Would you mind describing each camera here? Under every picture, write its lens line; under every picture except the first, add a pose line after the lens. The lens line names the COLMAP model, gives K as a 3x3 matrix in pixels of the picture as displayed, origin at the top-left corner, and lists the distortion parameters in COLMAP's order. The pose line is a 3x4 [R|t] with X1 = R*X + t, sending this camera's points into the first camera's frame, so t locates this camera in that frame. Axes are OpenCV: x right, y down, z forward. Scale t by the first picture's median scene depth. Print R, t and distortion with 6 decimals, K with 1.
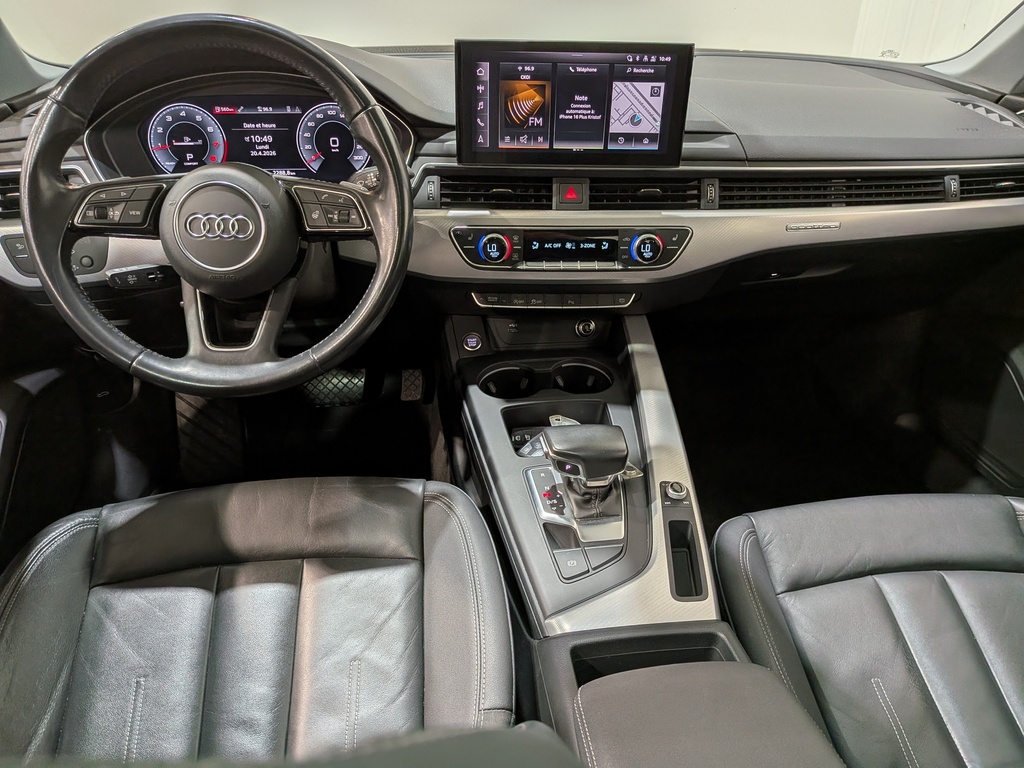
lens RADIAL K [[704.8, 0, 510.7], [0, 704.8, 389.8], [0, 0, 1]] dist [0.082411, -0.146773]
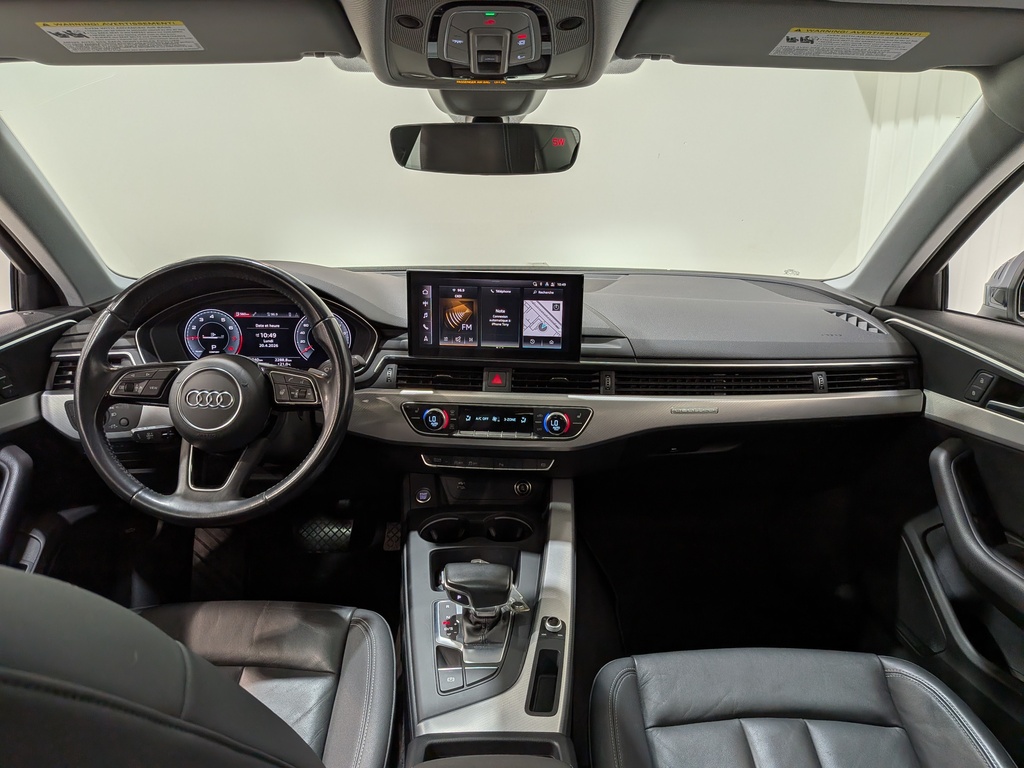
lens RADIAL K [[704.8, 0, 510.7], [0, 704.8, 389.8], [0, 0, 1]] dist [0.082411, -0.146773]
pose [[0.995029, 0.023623, -0.096738, 0.245351], [-0.046184, 0.970132, -0.238140, 0.043554], [0.088224, 0.241424, 0.966401, -0.228492]]
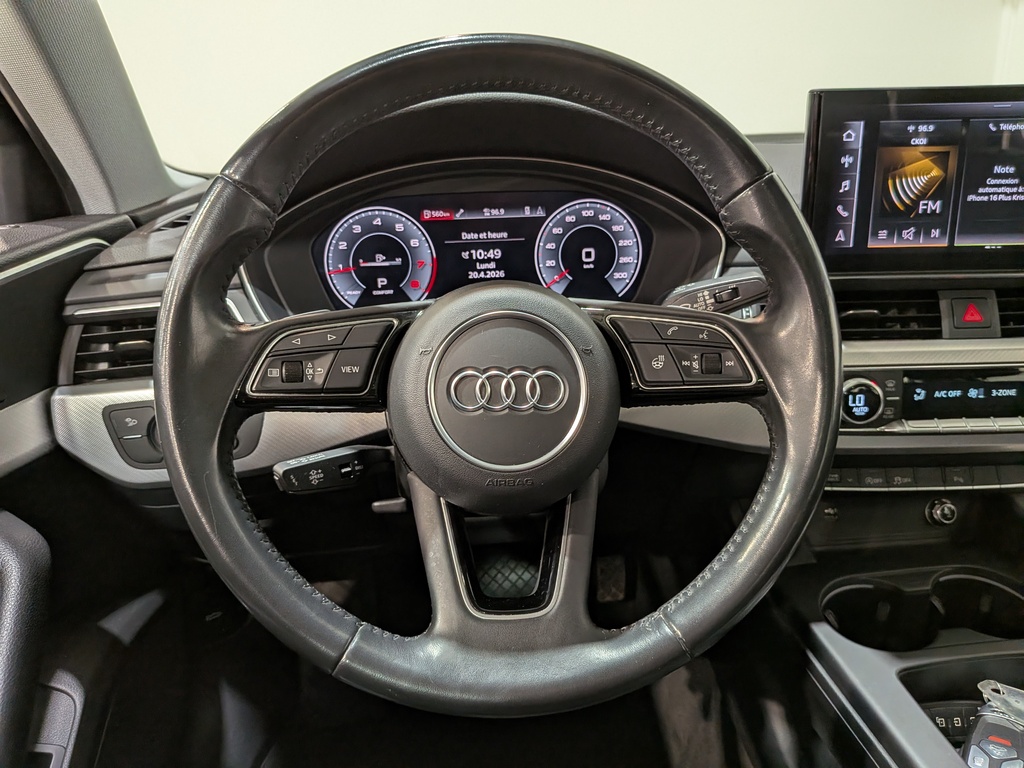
lens RADIAL K [[713.6, 0, 520.8], [0, 713.6, 377.9], [0, 0, 1]] dist [0.075926, -0.148887]
pose [[0.997748, -0.028700, -0.060631, -0.296061], [0.016210, 0.980222, -0.197238, -0.105630], [0.065093, 0.195811, 0.978479, 0.376192]]
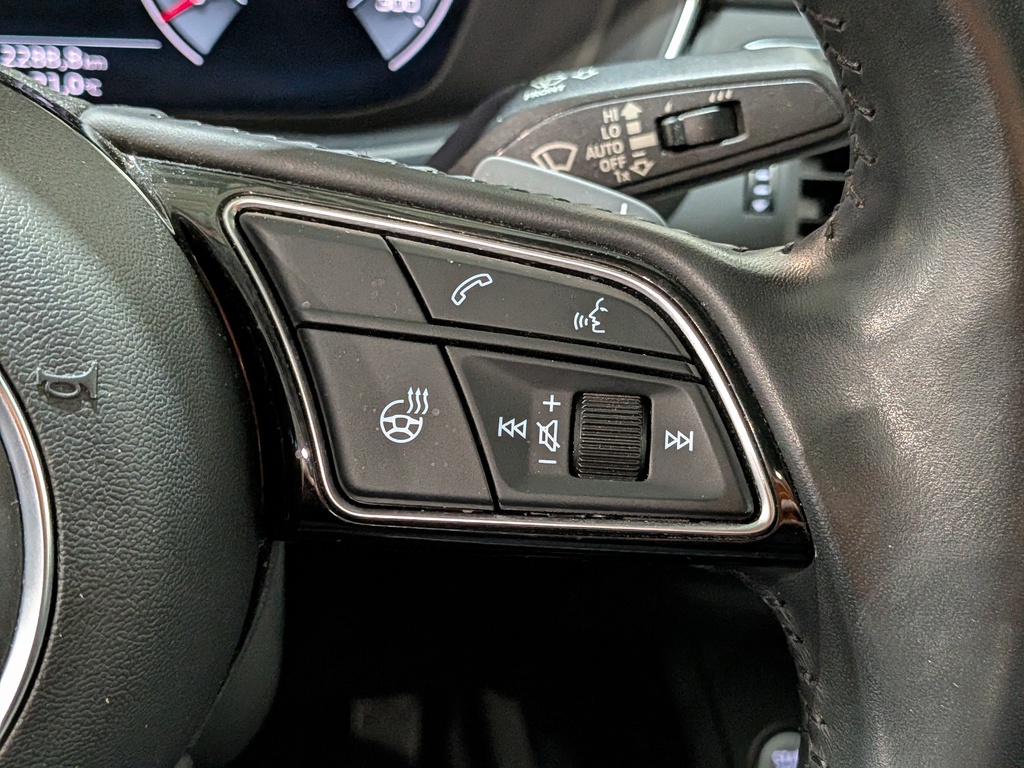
lens RADIAL K [[1450.2, 0, 484.6], [0, 1450.2, 358.0], [0, 0, 1]] dist [0.117952, -0.014082]
pose [[0.997102, 0.026730, 0.071222, -0.237175], [-0.021684, 0.997262, -0.070706, -0.201815], [-0.072917, 0.068956, 0.994951, 0.606005]]
